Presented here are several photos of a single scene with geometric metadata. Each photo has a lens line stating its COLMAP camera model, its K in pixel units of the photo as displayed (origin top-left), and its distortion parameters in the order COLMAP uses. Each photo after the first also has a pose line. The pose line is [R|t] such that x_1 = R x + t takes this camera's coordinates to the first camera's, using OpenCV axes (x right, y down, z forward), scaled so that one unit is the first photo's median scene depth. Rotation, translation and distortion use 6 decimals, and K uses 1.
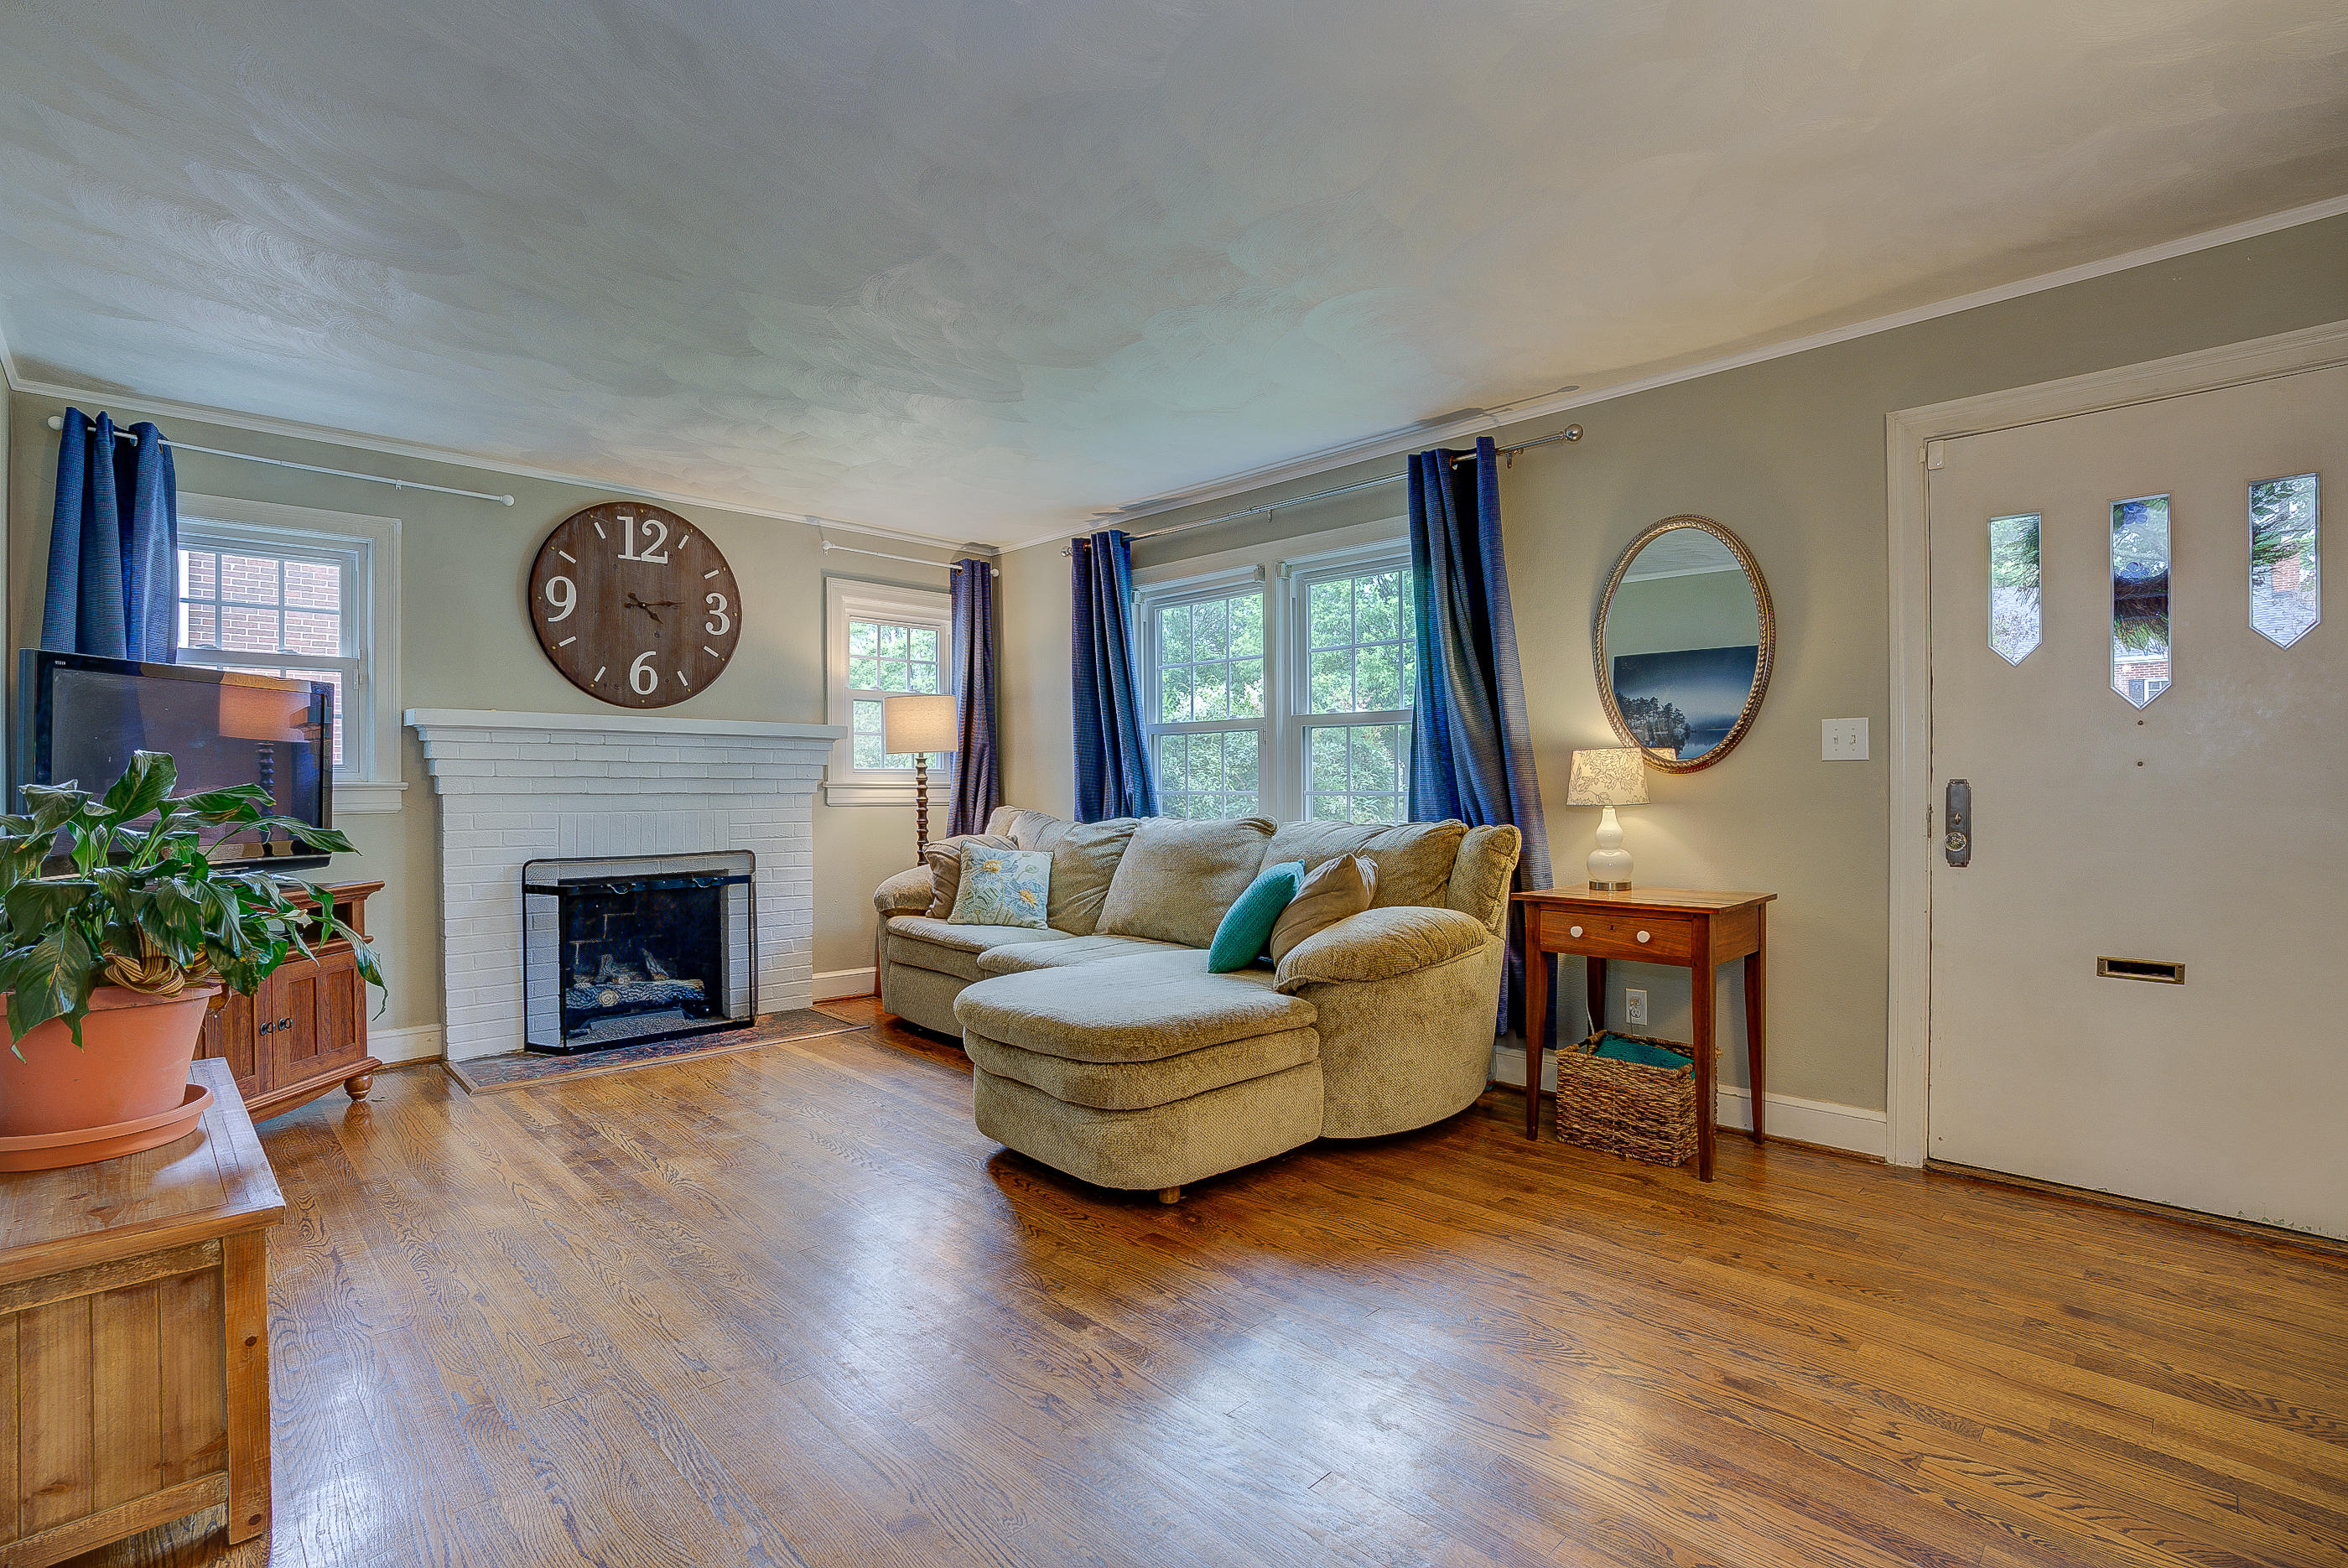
lens RADIAL K [[1114.3, 0, 1193.8], [0, 1114.3, 781.5], [0, 0, 1]] dist [-0.064897, 0.018840]
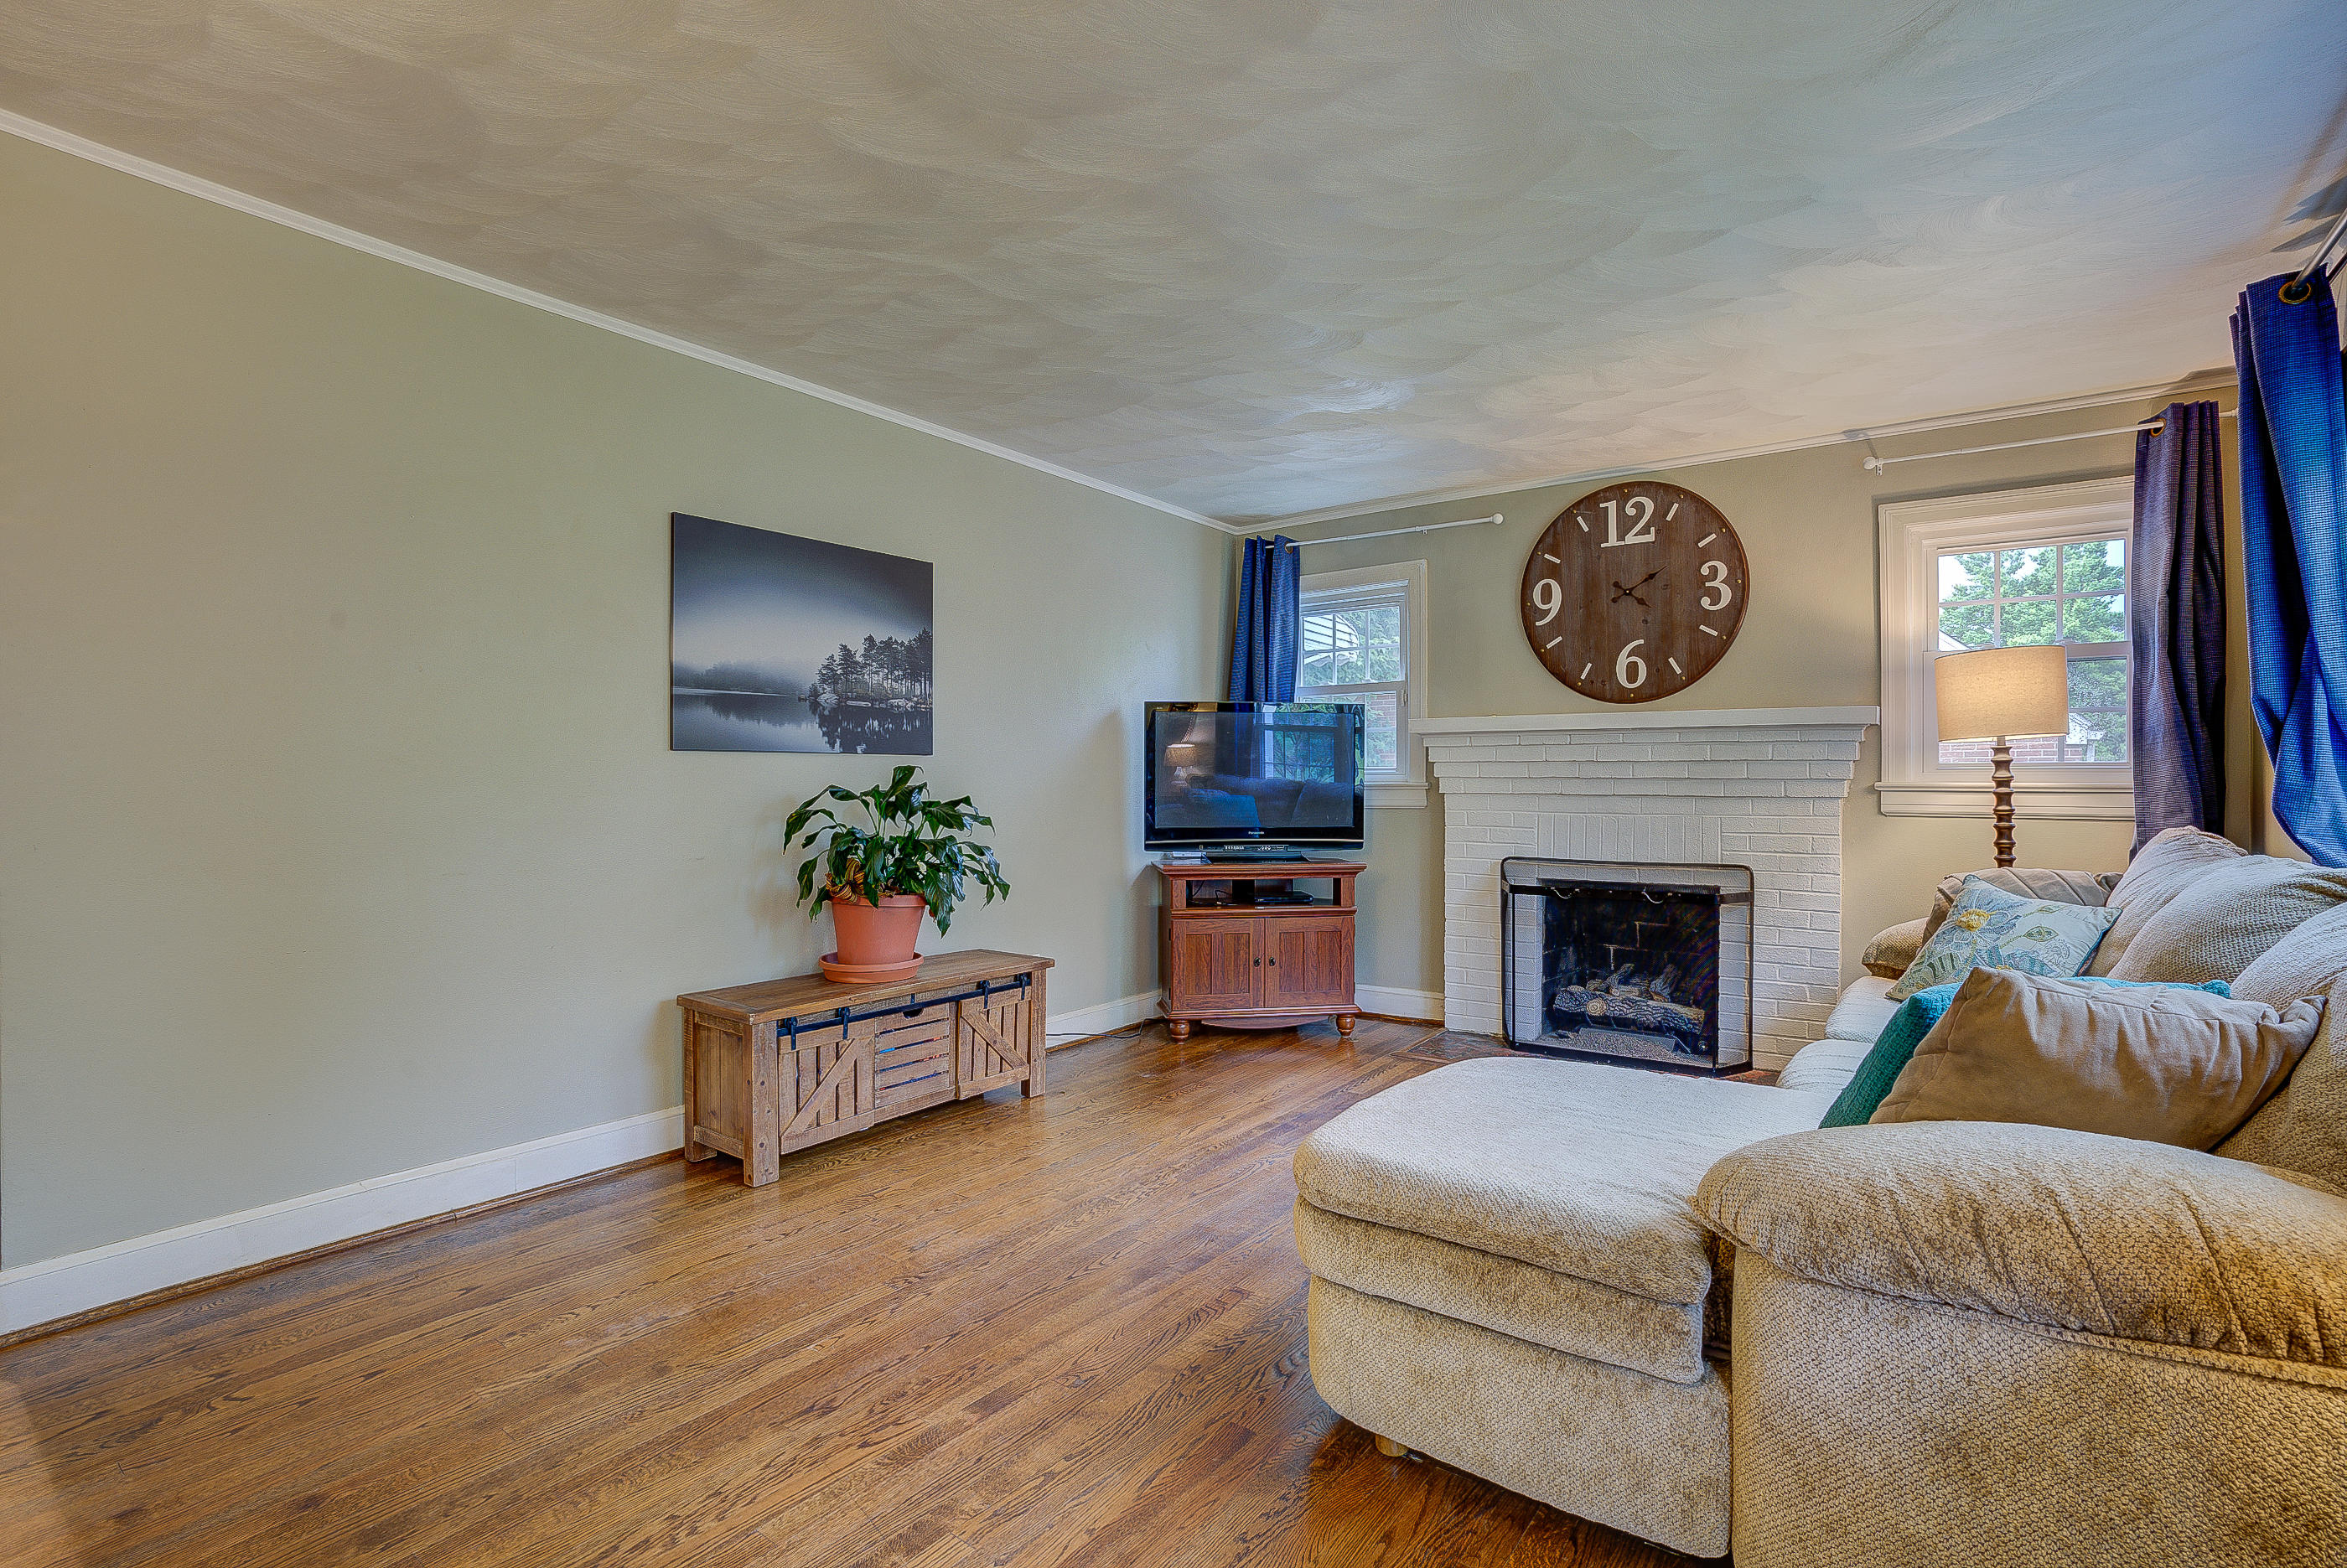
lens RADIAL K [[1113.7, 0, 1184.5], [0, 1113.7, 785.3], [0, 0, 1]] dist [-0.064897, 0.018840]
pose [[0.120915, 0.004346, -0.992653, 0.376451], [0.001178, 0.999989, 0.004521, -0.001769], [0.992662, -0.001716, 0.120909, 0.513713]]
